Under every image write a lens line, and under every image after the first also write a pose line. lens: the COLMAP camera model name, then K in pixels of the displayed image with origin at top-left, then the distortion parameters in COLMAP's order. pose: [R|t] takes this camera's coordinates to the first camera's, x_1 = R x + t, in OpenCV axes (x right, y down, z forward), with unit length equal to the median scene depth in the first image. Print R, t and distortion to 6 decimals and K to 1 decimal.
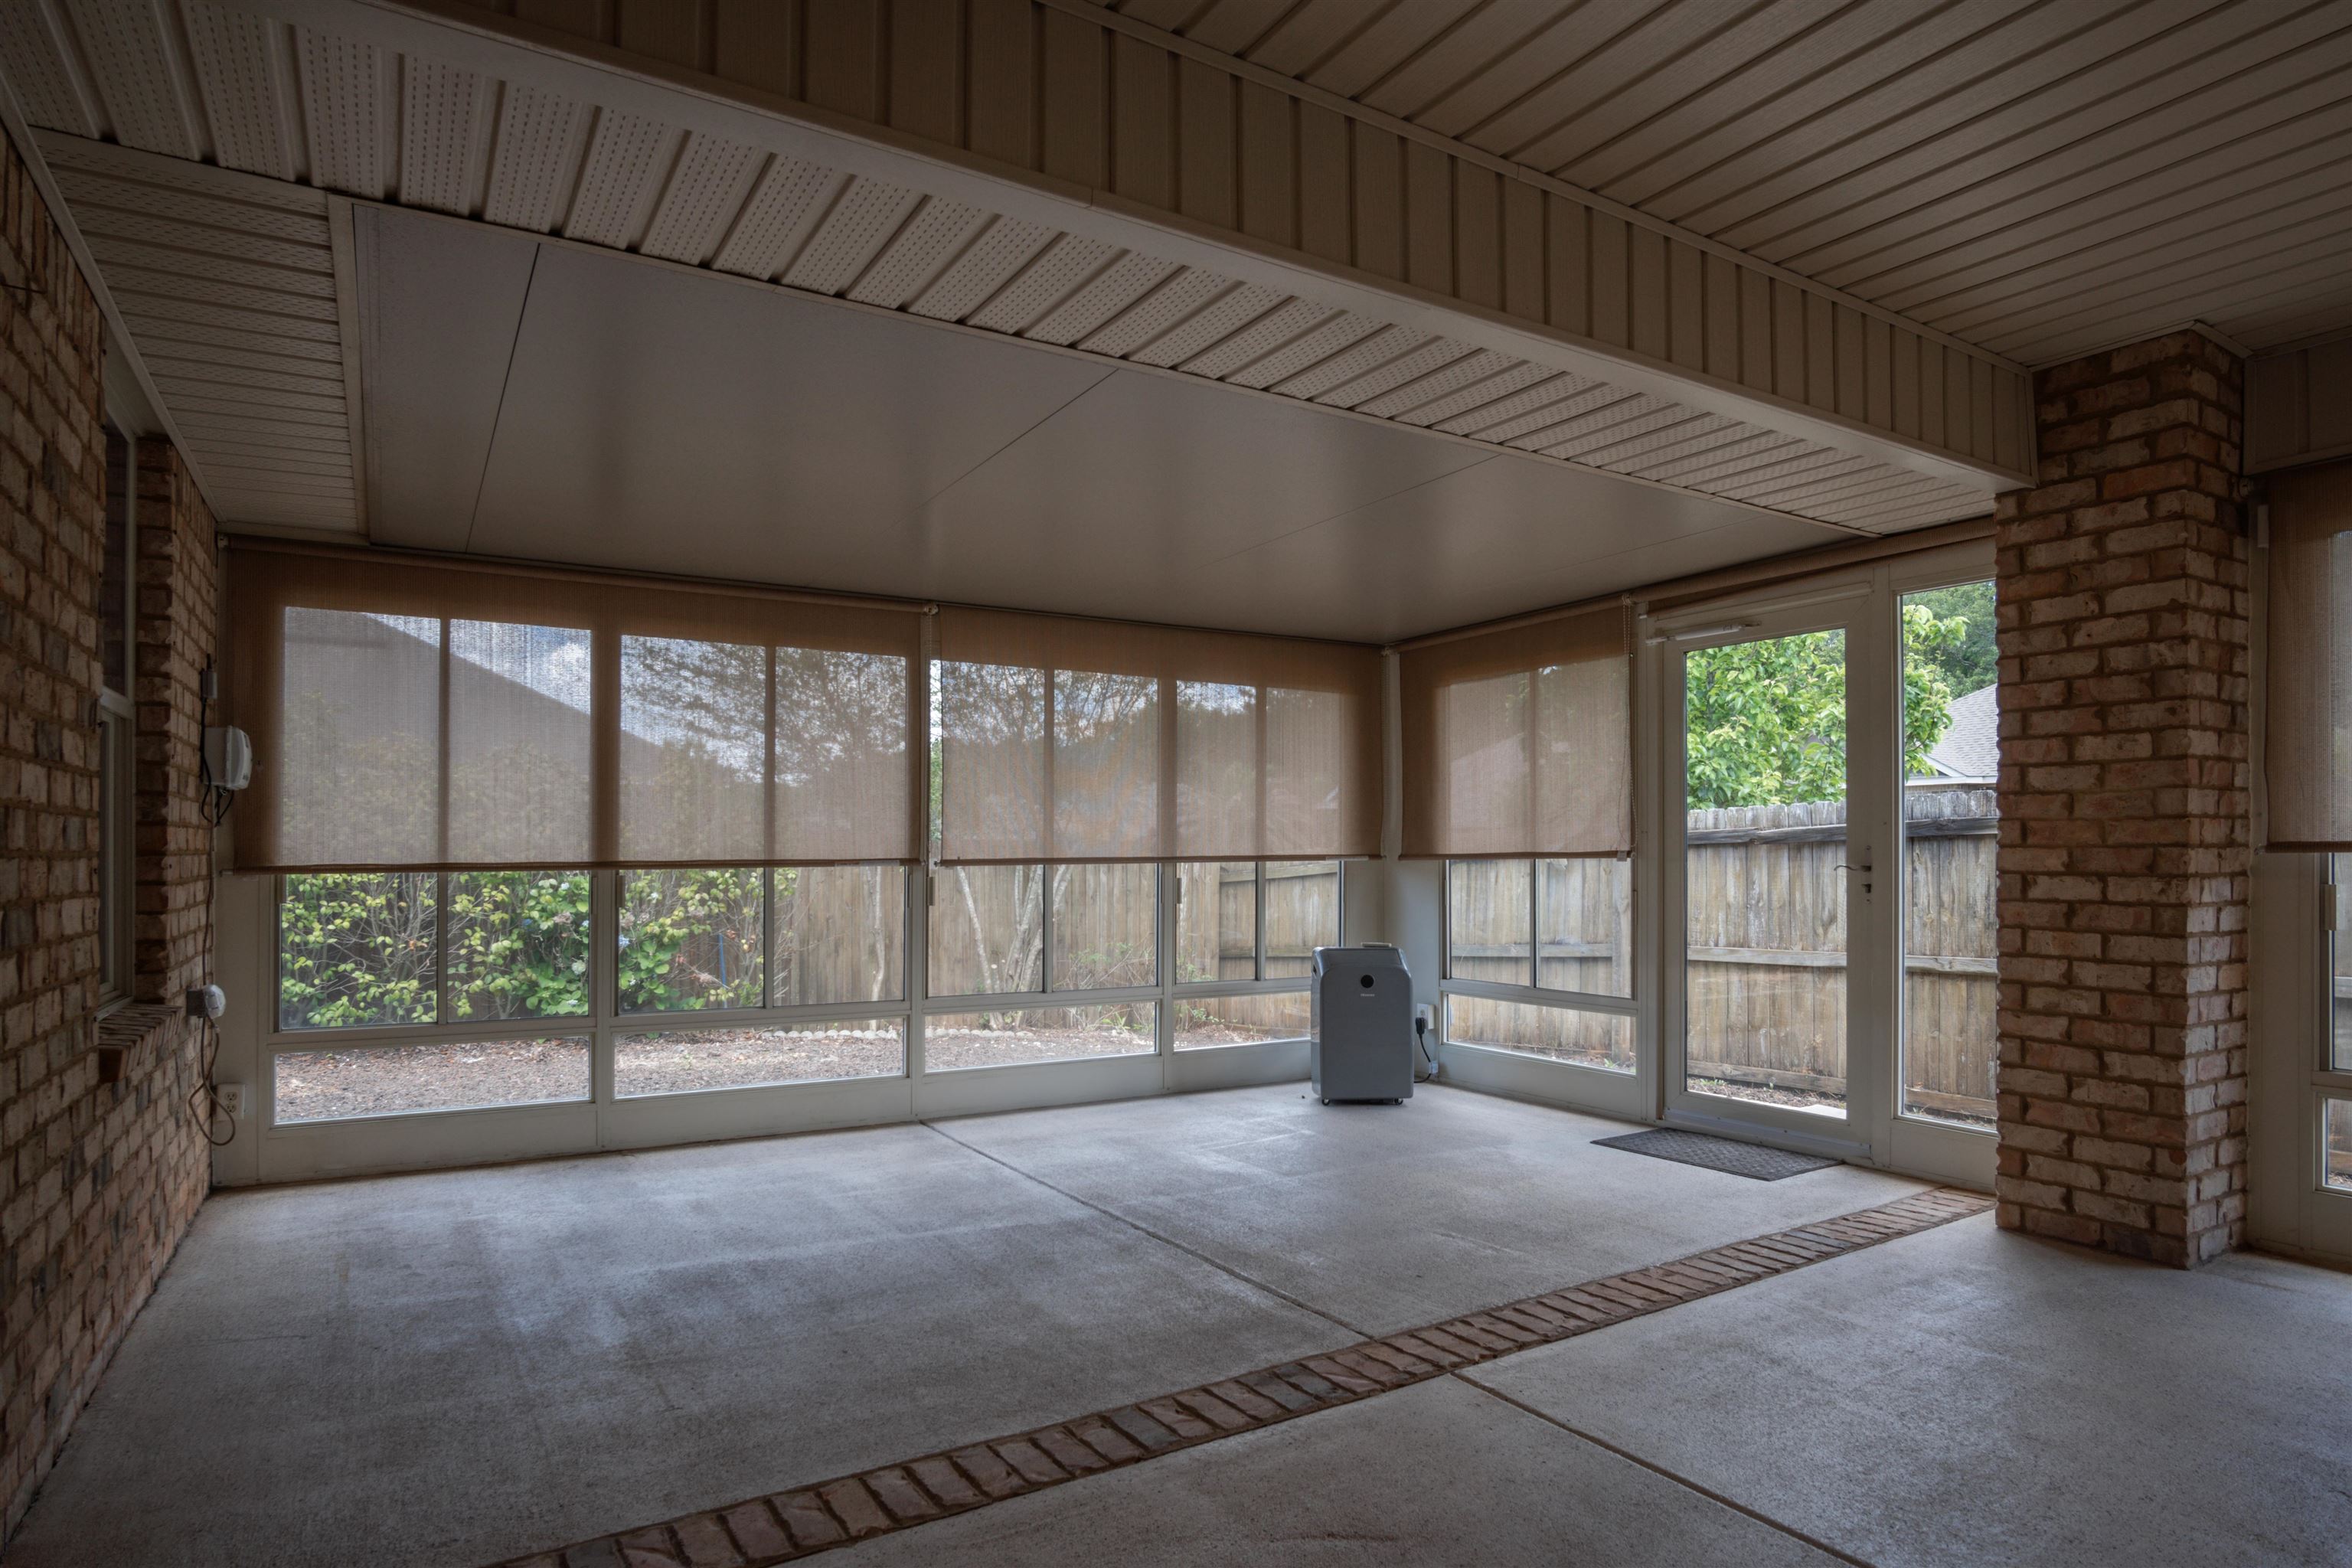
lens RADIAL K [[1342.7, 0, 1194.4], [0, 1342.7, 827.8], [0, 0, 1]] dist [-0.009181, -0.001920]
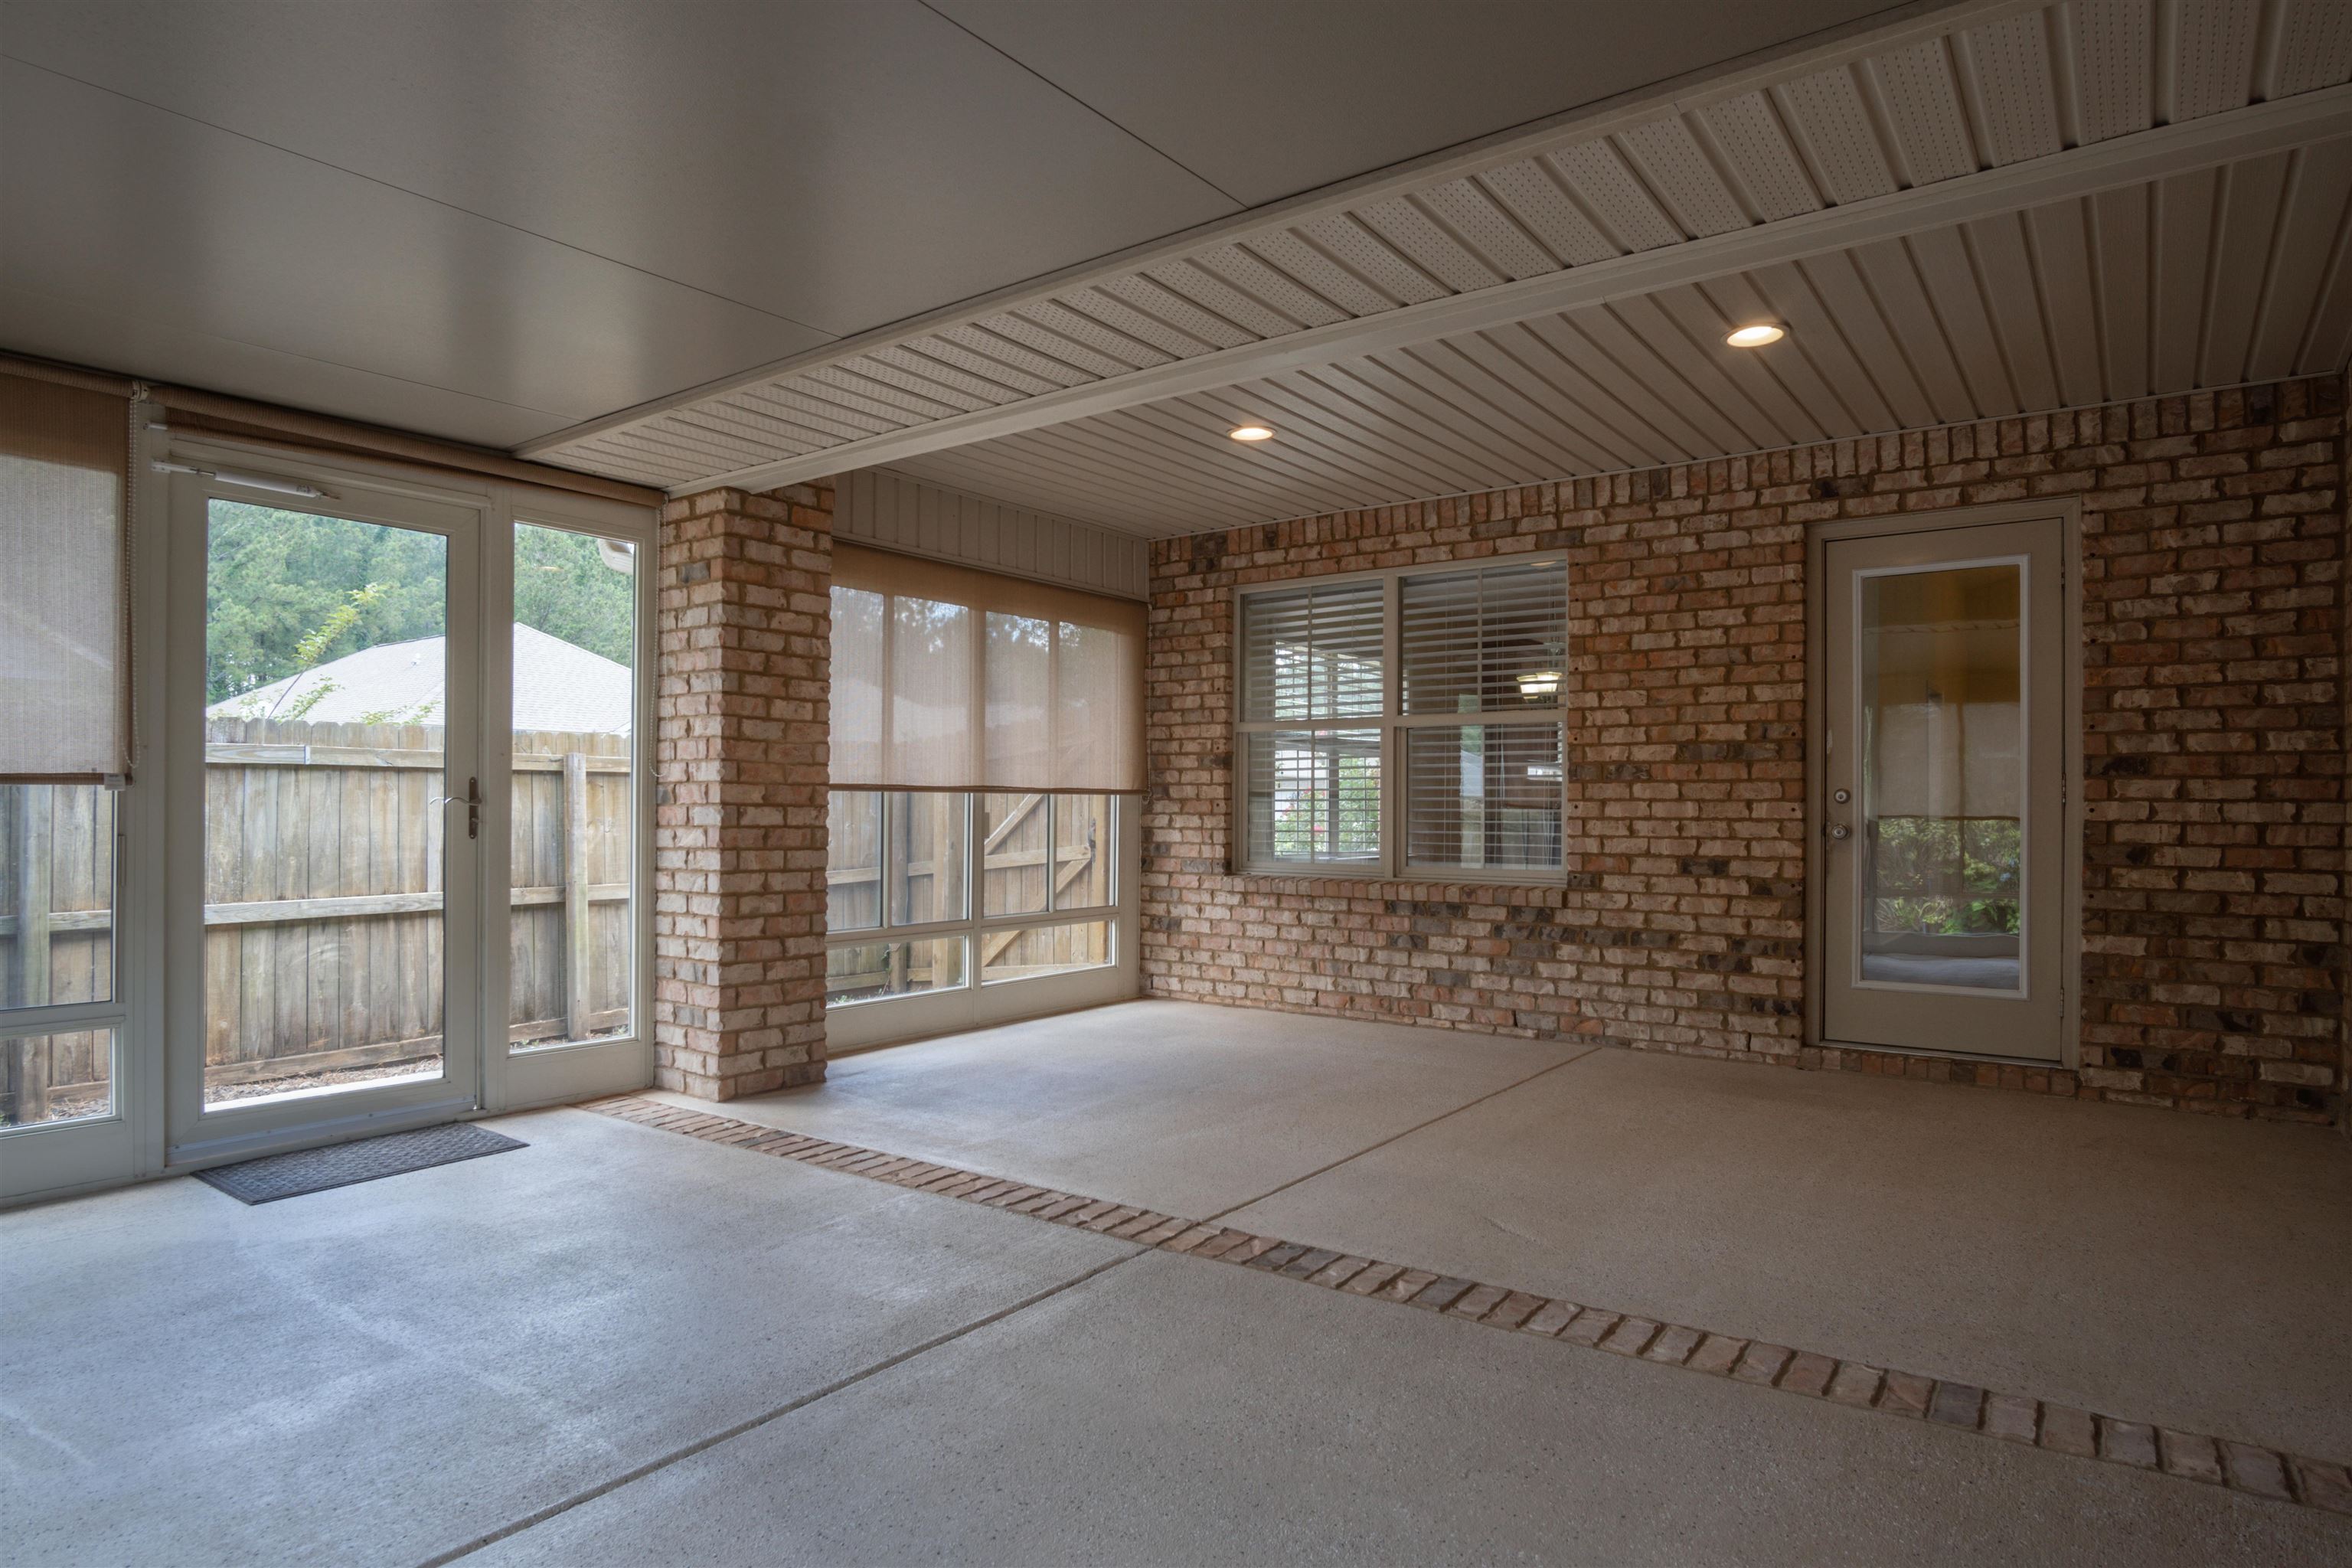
lens RADIAL K [[1342.7, 0, 1171.4], [0, 1342.7, 801.1], [0, 0, 1]] dist [-0.009181, -0.001920]
pose [[-0.373414, -0.000480, 0.927665, -0.693566], [-0.027056, 0.999580, -0.010374, 0.033933], [-0.927270, -0.028972, -0.373270, 1.136161]]
